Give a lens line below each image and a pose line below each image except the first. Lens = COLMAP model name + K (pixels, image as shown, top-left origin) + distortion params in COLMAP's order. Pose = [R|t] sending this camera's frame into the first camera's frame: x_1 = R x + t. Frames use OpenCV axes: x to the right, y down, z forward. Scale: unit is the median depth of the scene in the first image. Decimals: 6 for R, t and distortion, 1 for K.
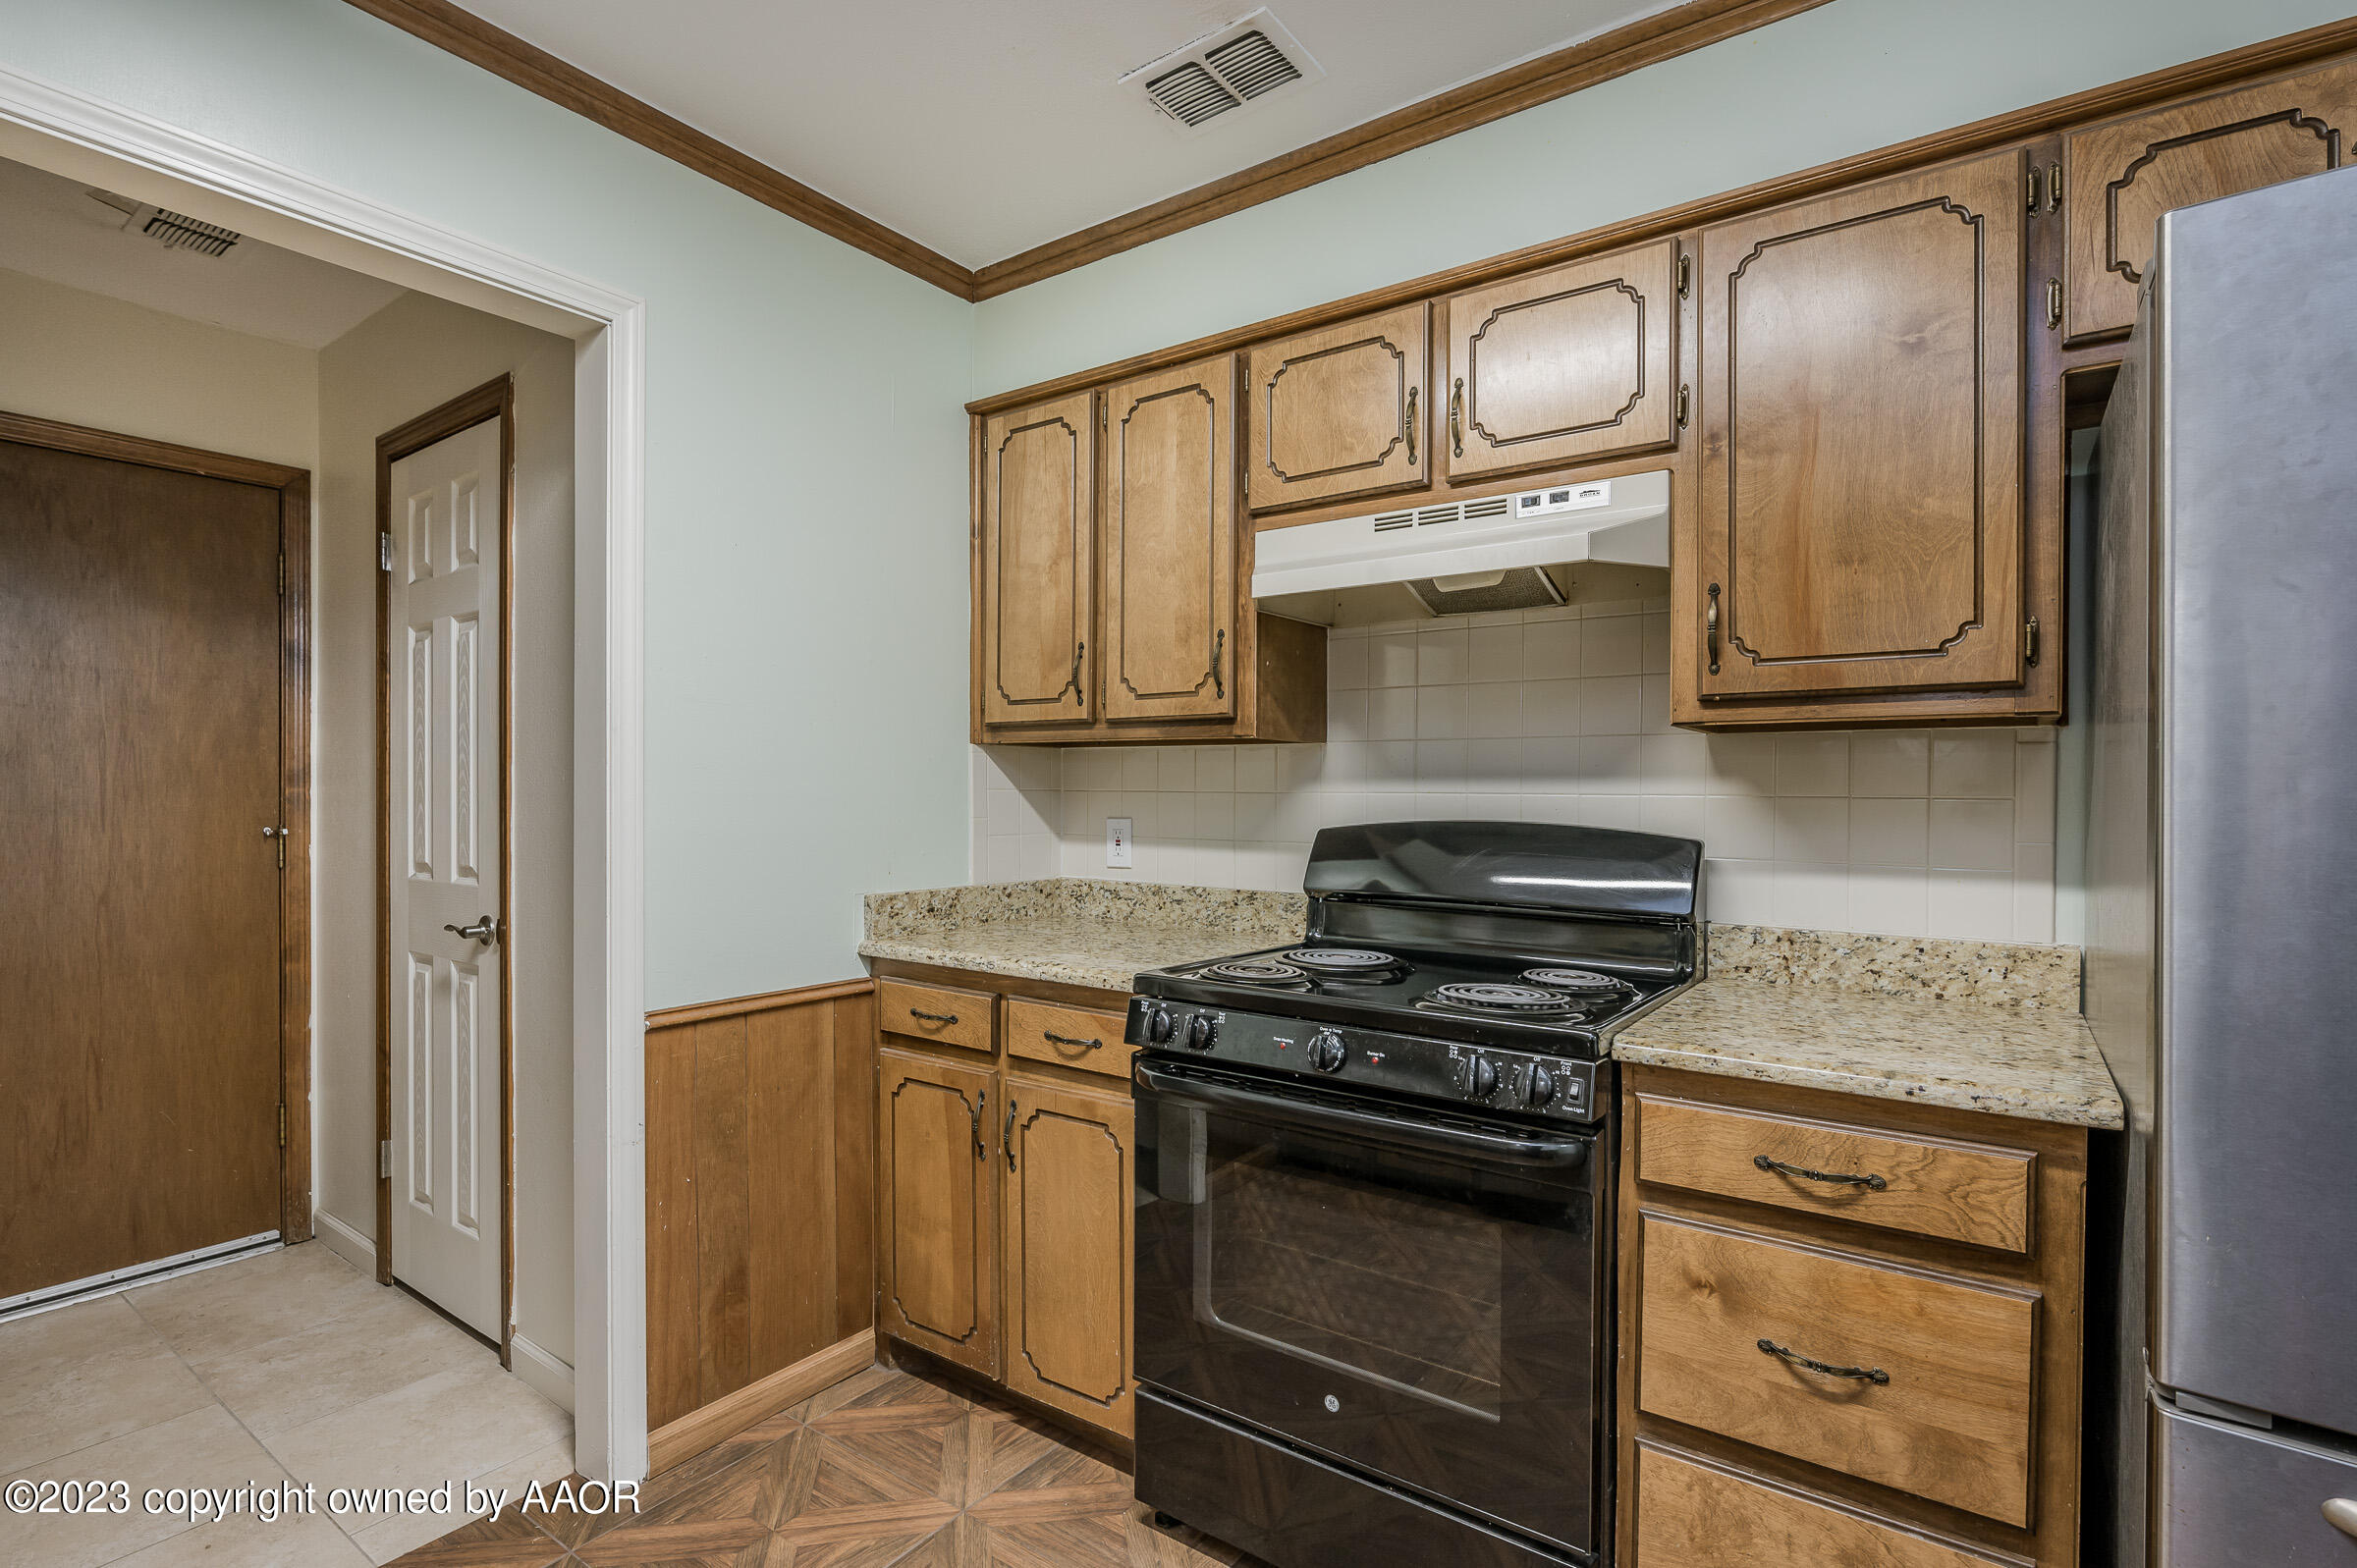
lens RADIAL K [[1124.8, 0, 1180.1], [0, 1124.8, 795.1], [0, 0, 1]] dist [0.001082, 0.000444]
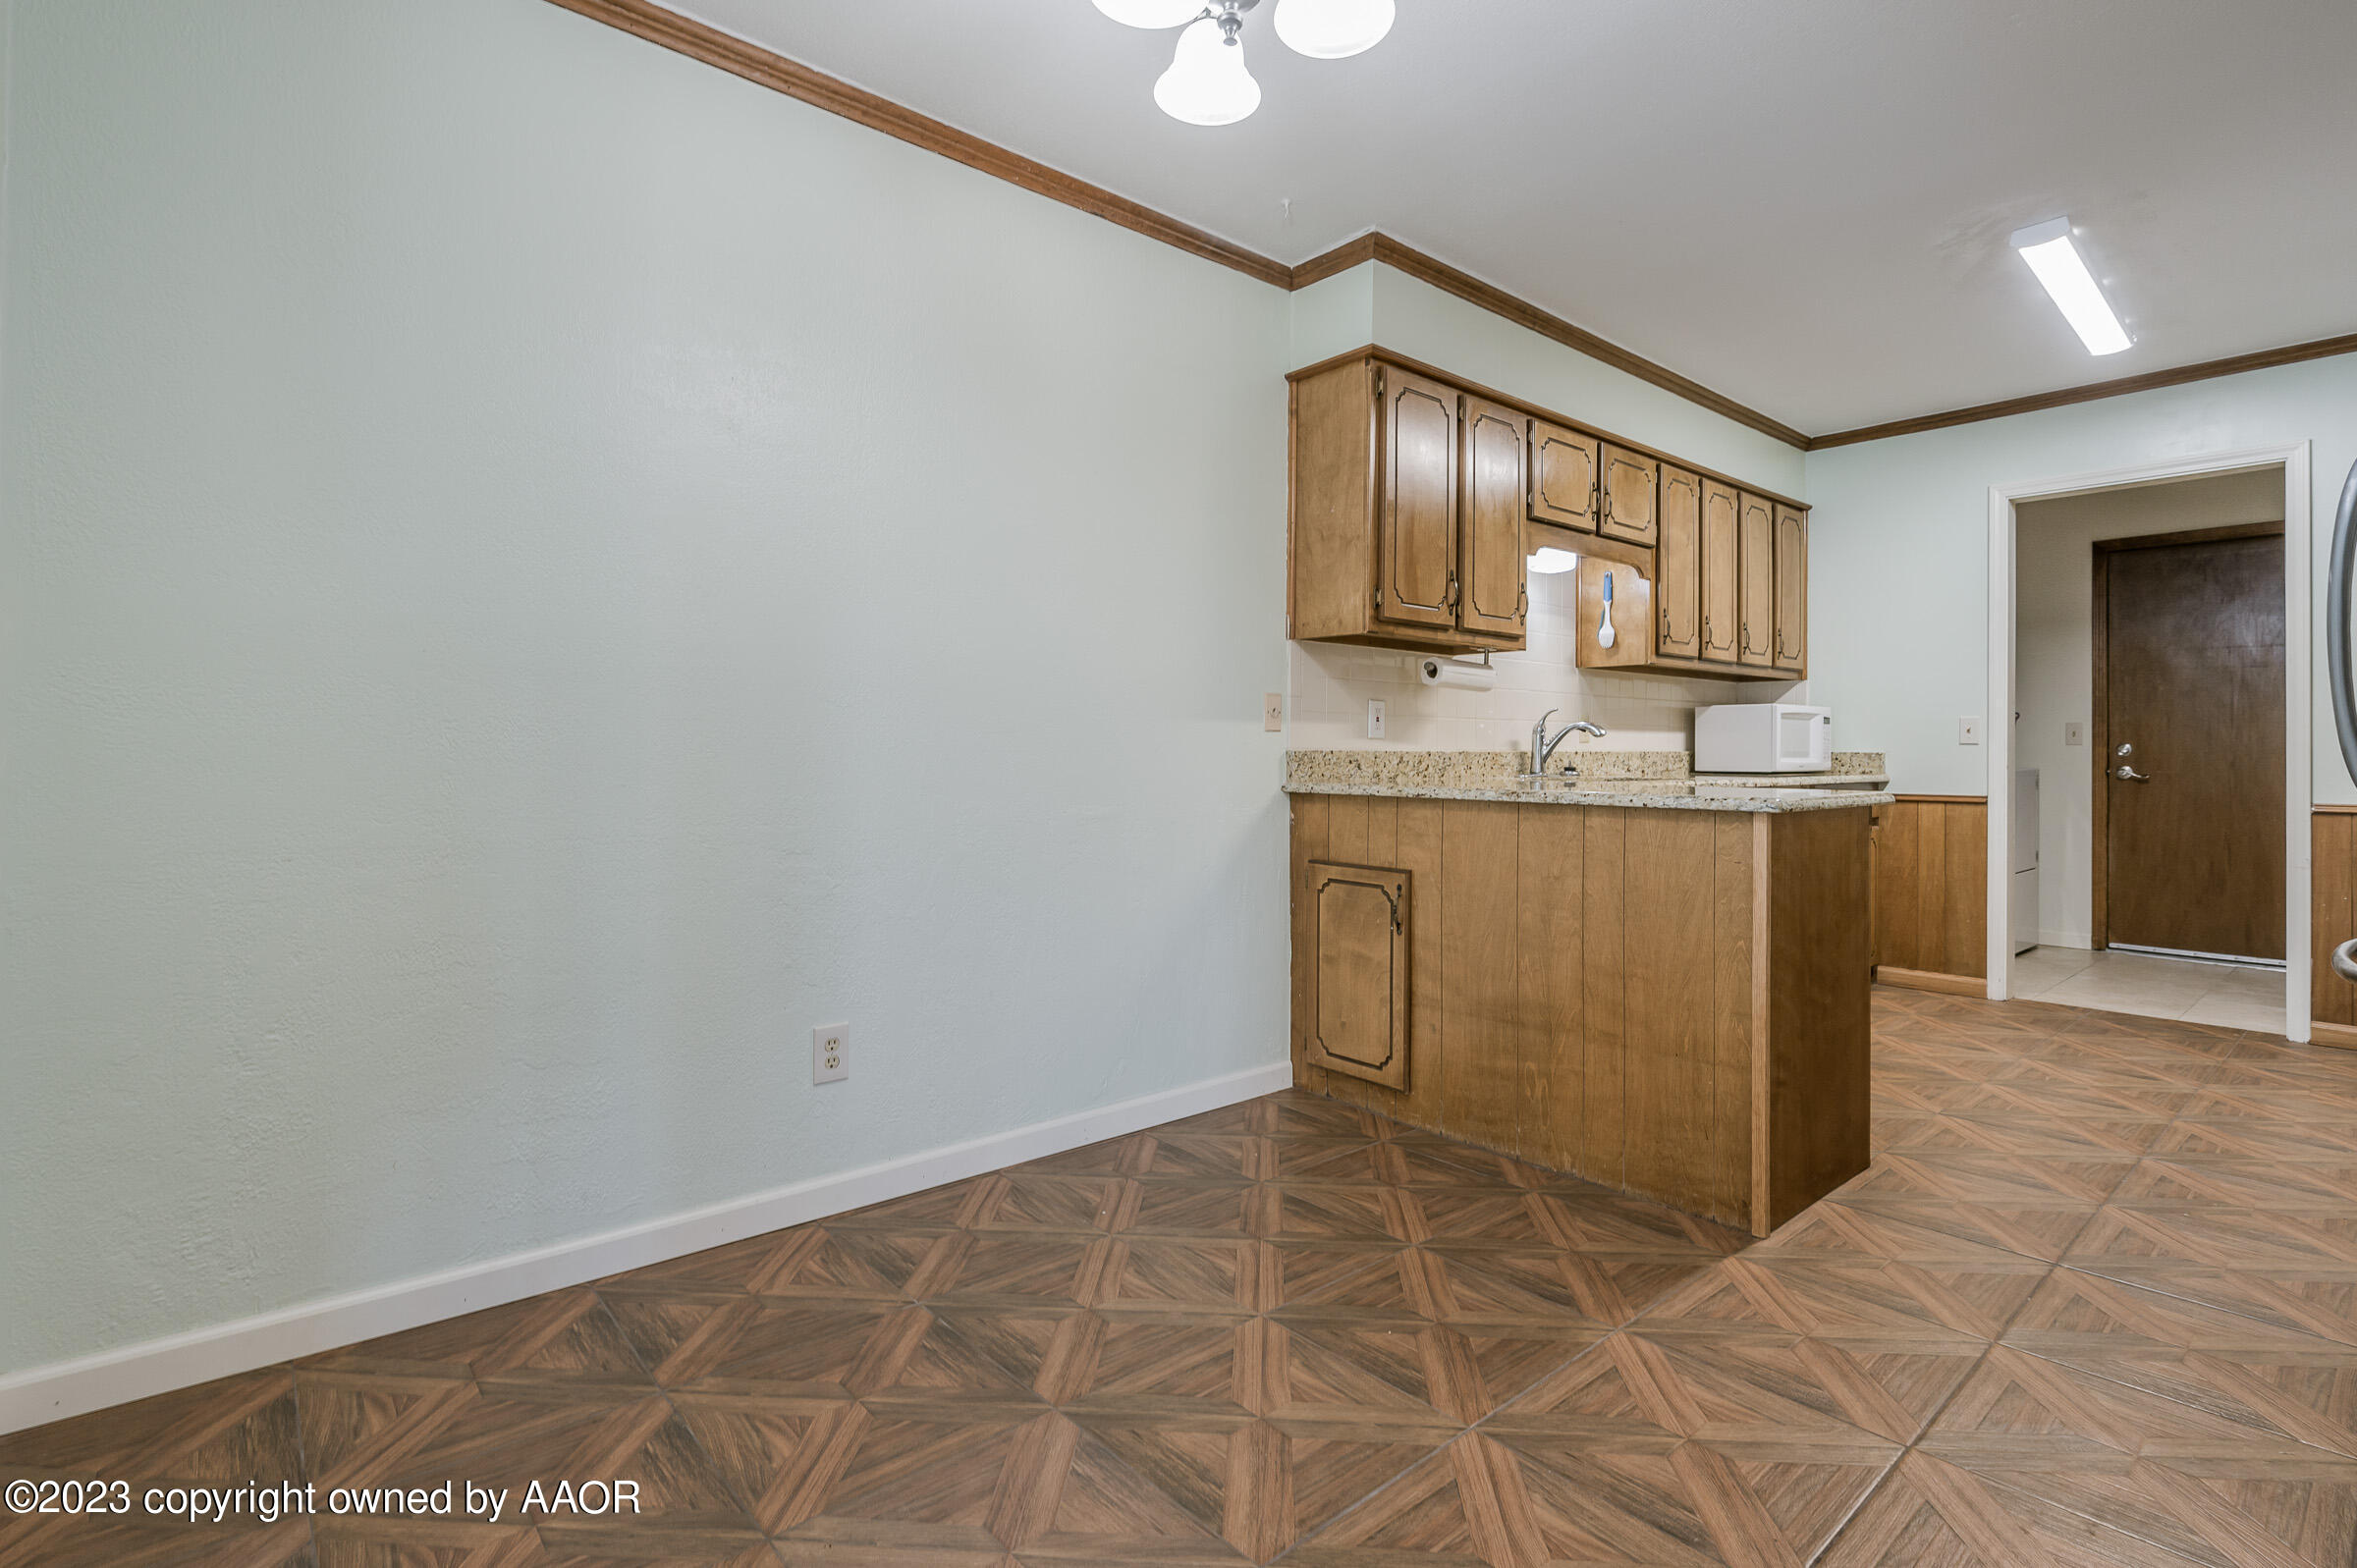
lens RADIAL K [[1146.4, 0, 1167.0], [0, 1146.4, 772.2], [0, 0, 1]] dist [-0.004833, -0.000384]
pose [[-0.230622, 0.012210, -0.972967, 1.431934], [-0.005777, 0.999886, 0.013917, 0.093205], [0.973026, 0.008831, -0.230525, -0.352083]]
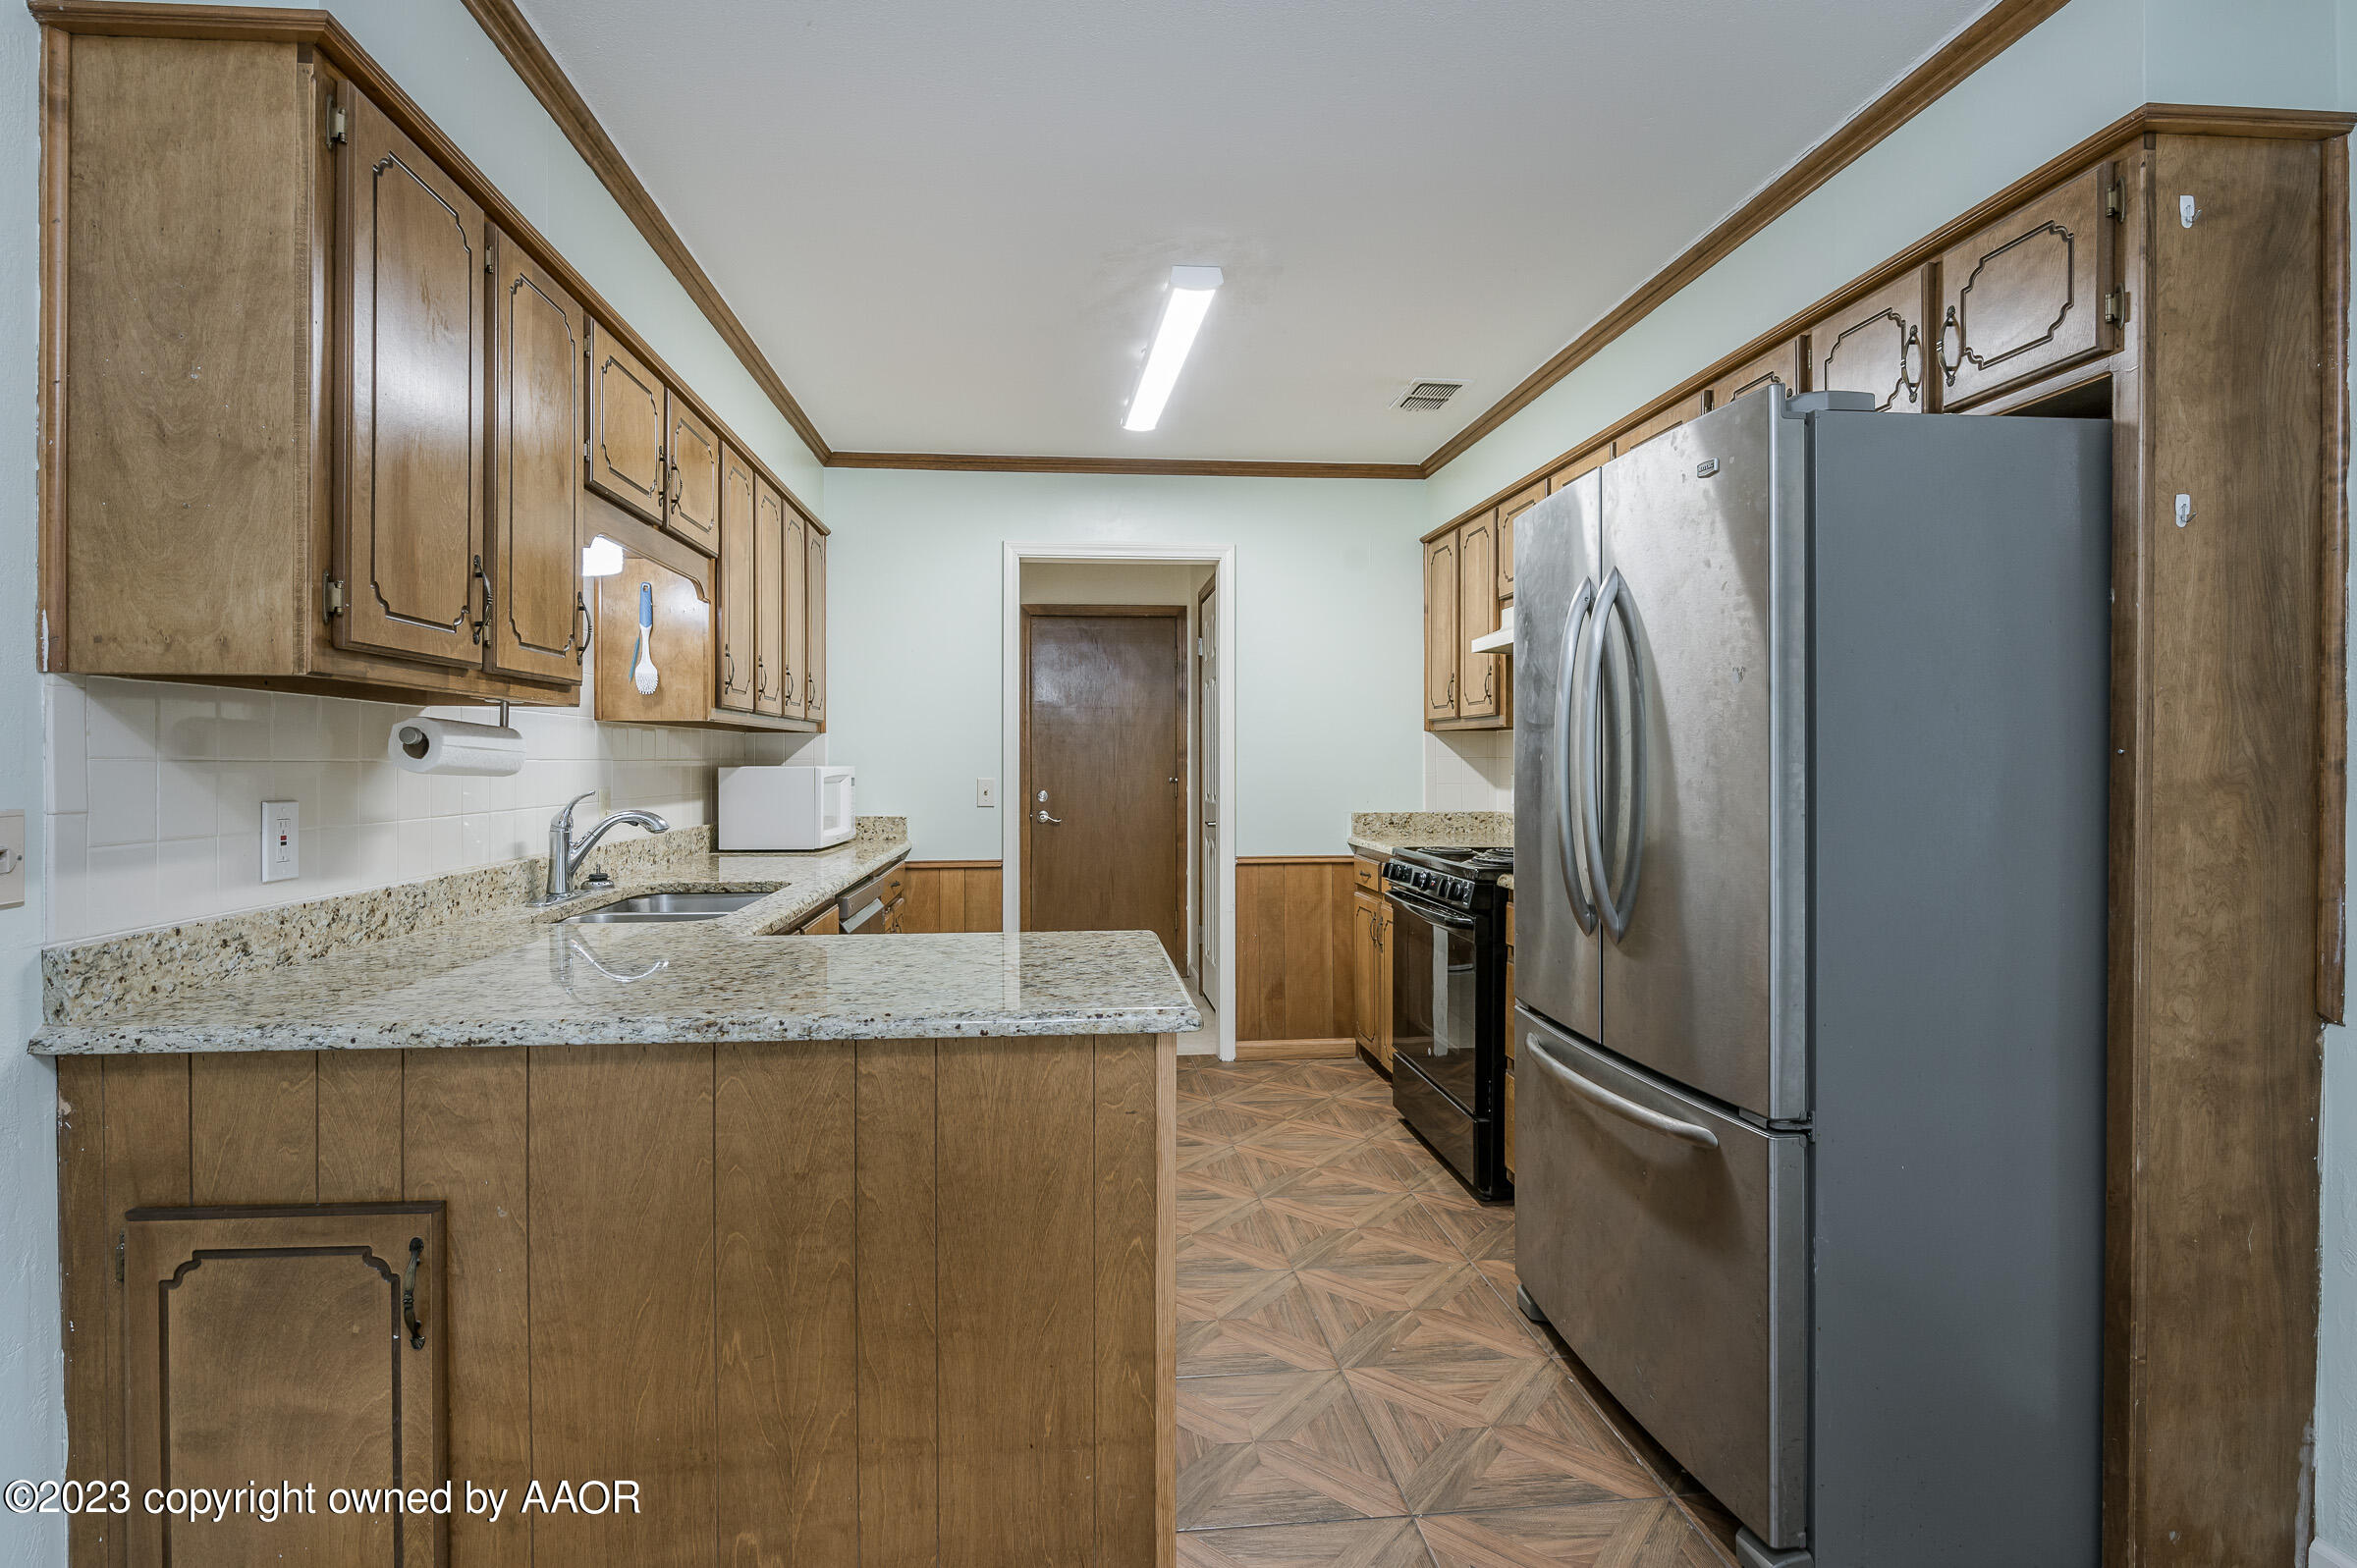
lens RADIAL K [[1146.4, 0, 1167.0], [0, 1146.4, 772.2], [0, 0, 1]] dist [-0.004833, -0.000384]
pose [[0.661015, 0.003271, -0.750365, 0.877608], [0.002115, 0.999978, 0.006223, 0.006256], [0.750369, -0.005701, 0.660994, -0.474917]]
